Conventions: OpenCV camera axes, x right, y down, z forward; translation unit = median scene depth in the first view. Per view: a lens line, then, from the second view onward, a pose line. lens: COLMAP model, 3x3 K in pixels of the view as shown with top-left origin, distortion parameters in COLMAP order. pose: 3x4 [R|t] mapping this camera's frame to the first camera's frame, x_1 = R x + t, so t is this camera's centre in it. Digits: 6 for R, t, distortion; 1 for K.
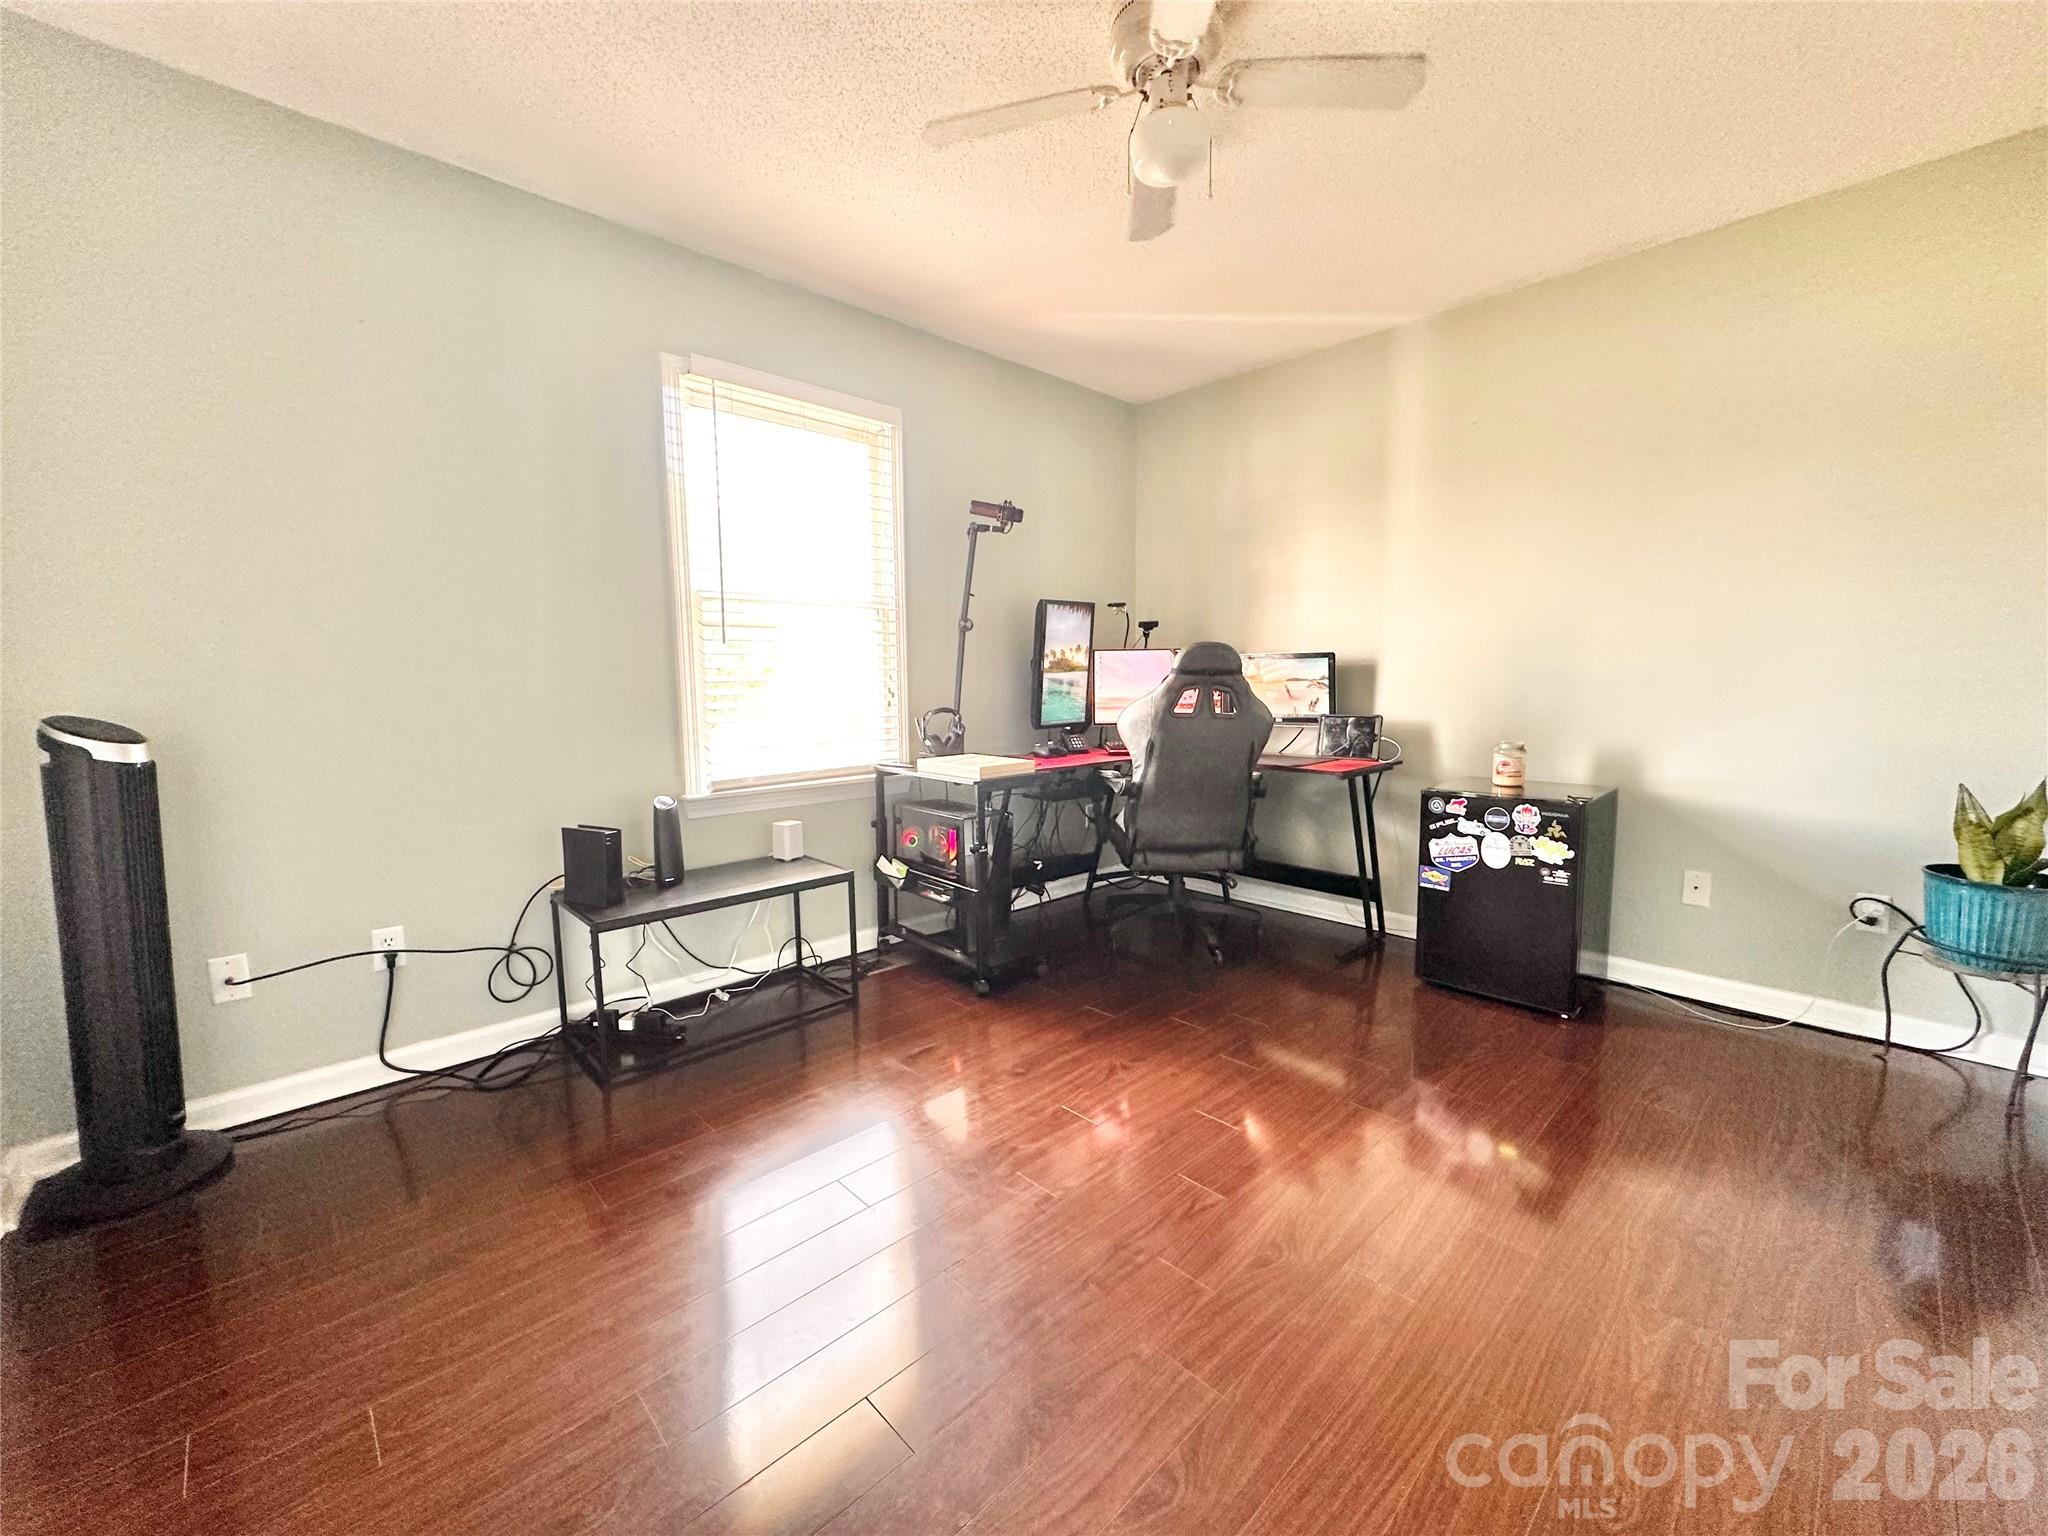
lens RADIAL K [[818.6, 0, 1023.7], [0, 818.6, 762.1], [0, 0, 1]] dist [-0.002534, 0.000425]
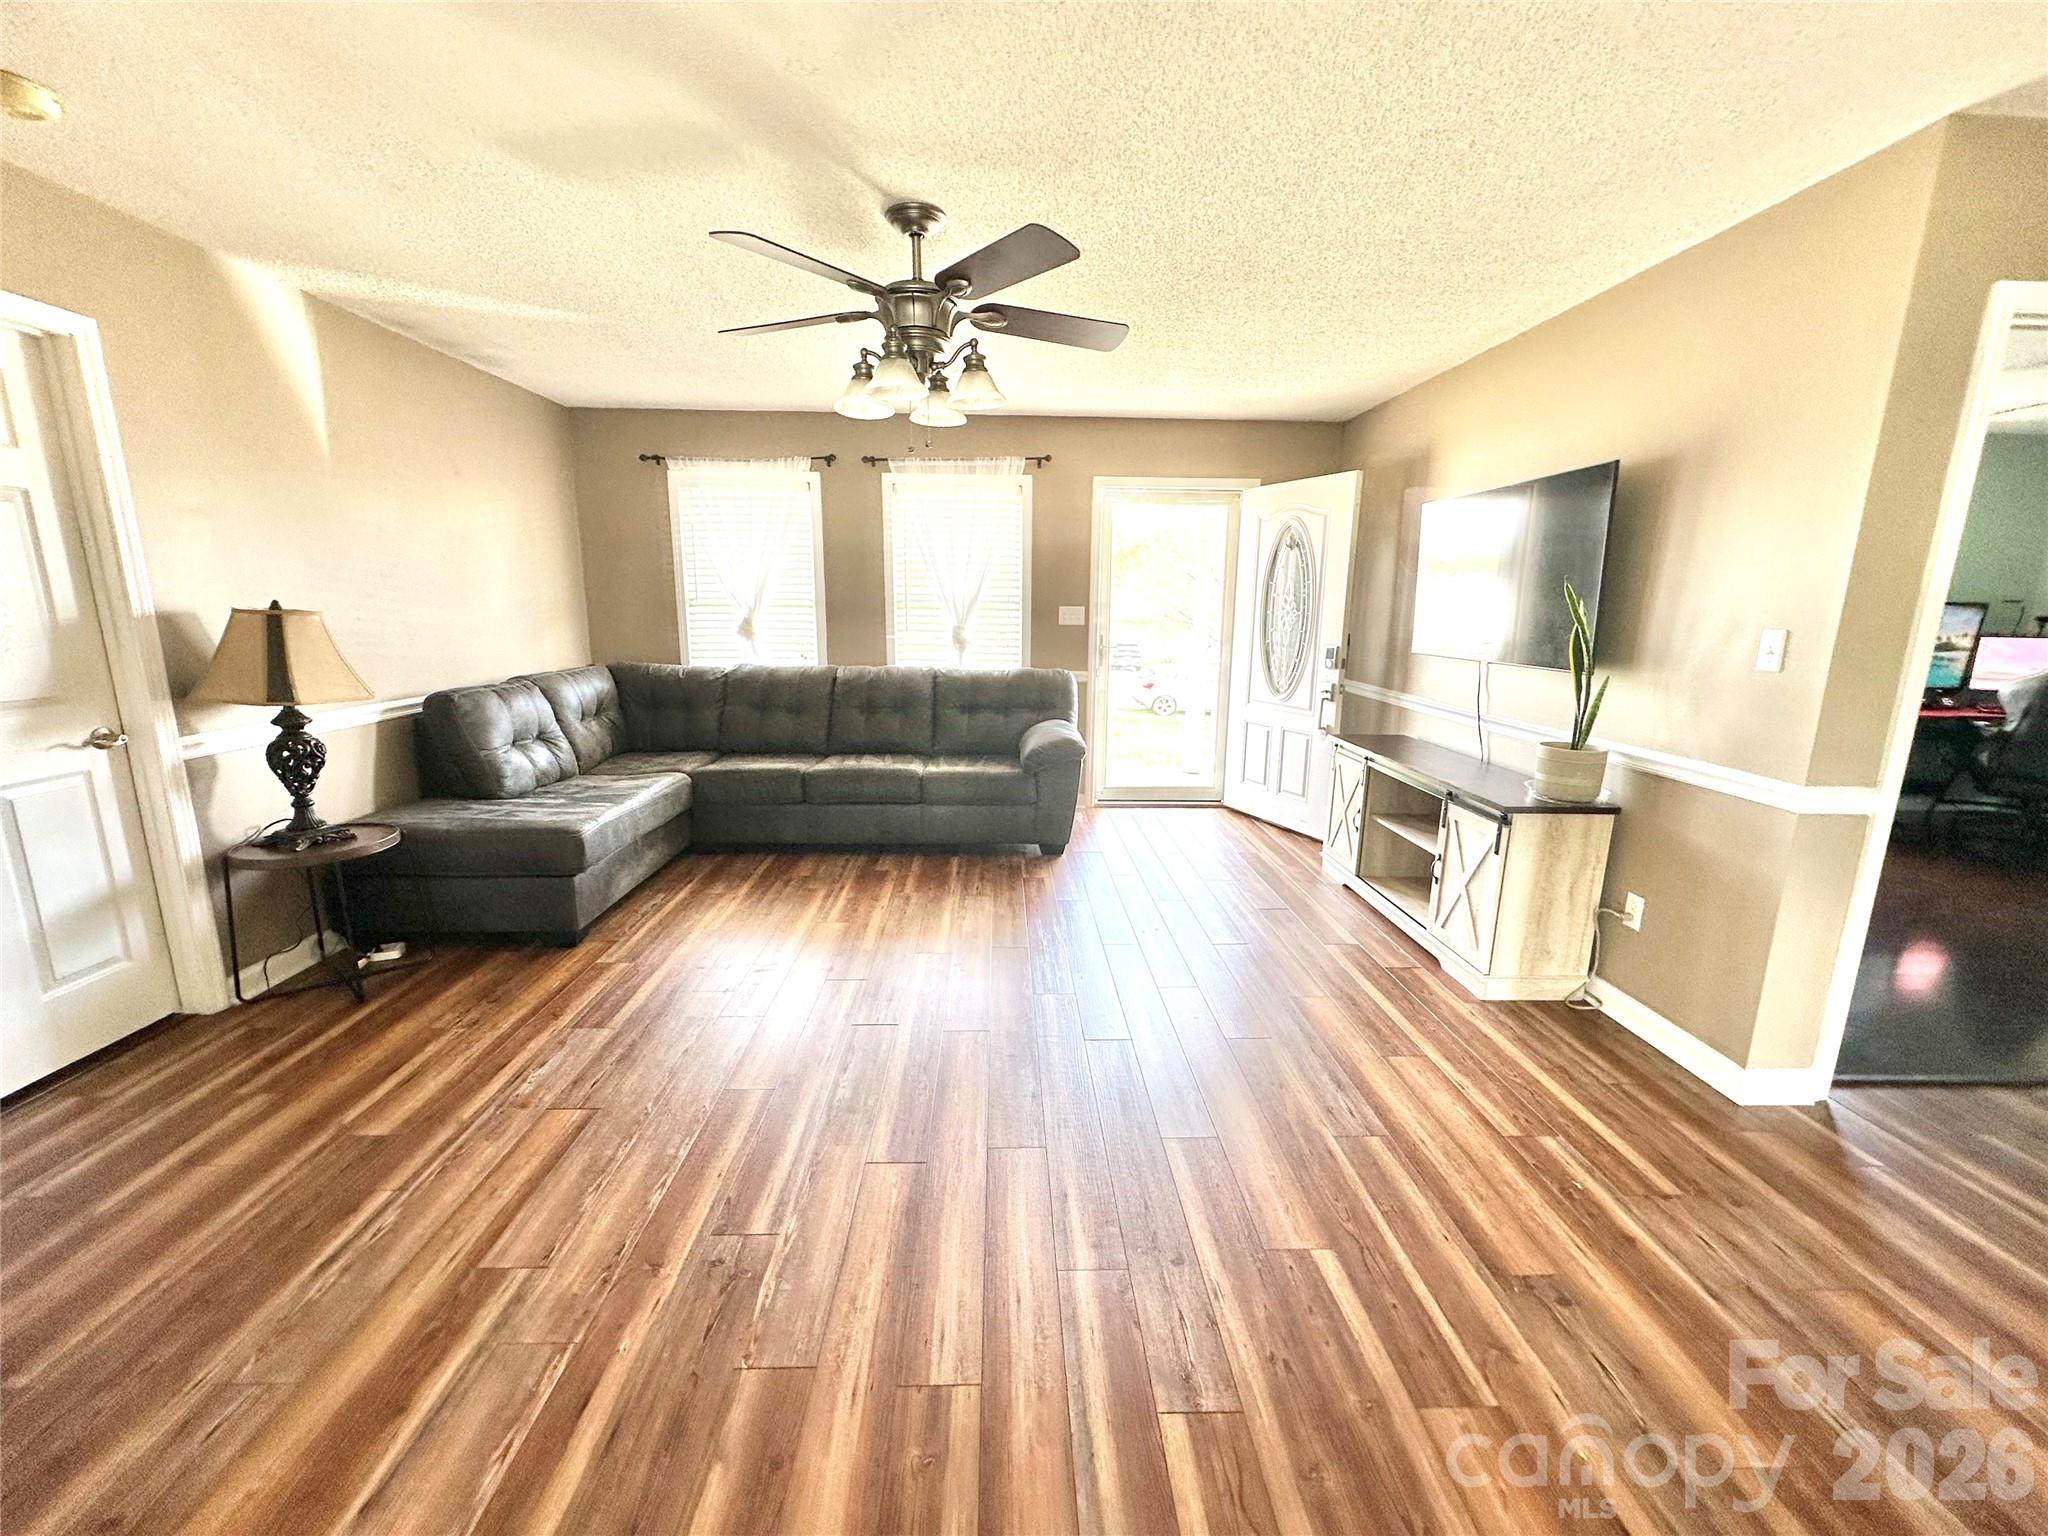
lens RADIAL K [[818.6, 0, 1022.4], [0, 818.6, 761.2], [0, 0, 1]] dist [-0.002534, 0.000425]
pose [[0.738782, 0.145037, -0.658153, -0.176447], [-0.082550, 0.988689, 0.125214, 0.033950], [0.668870, -0.038175, 0.742398, -1.146114]]
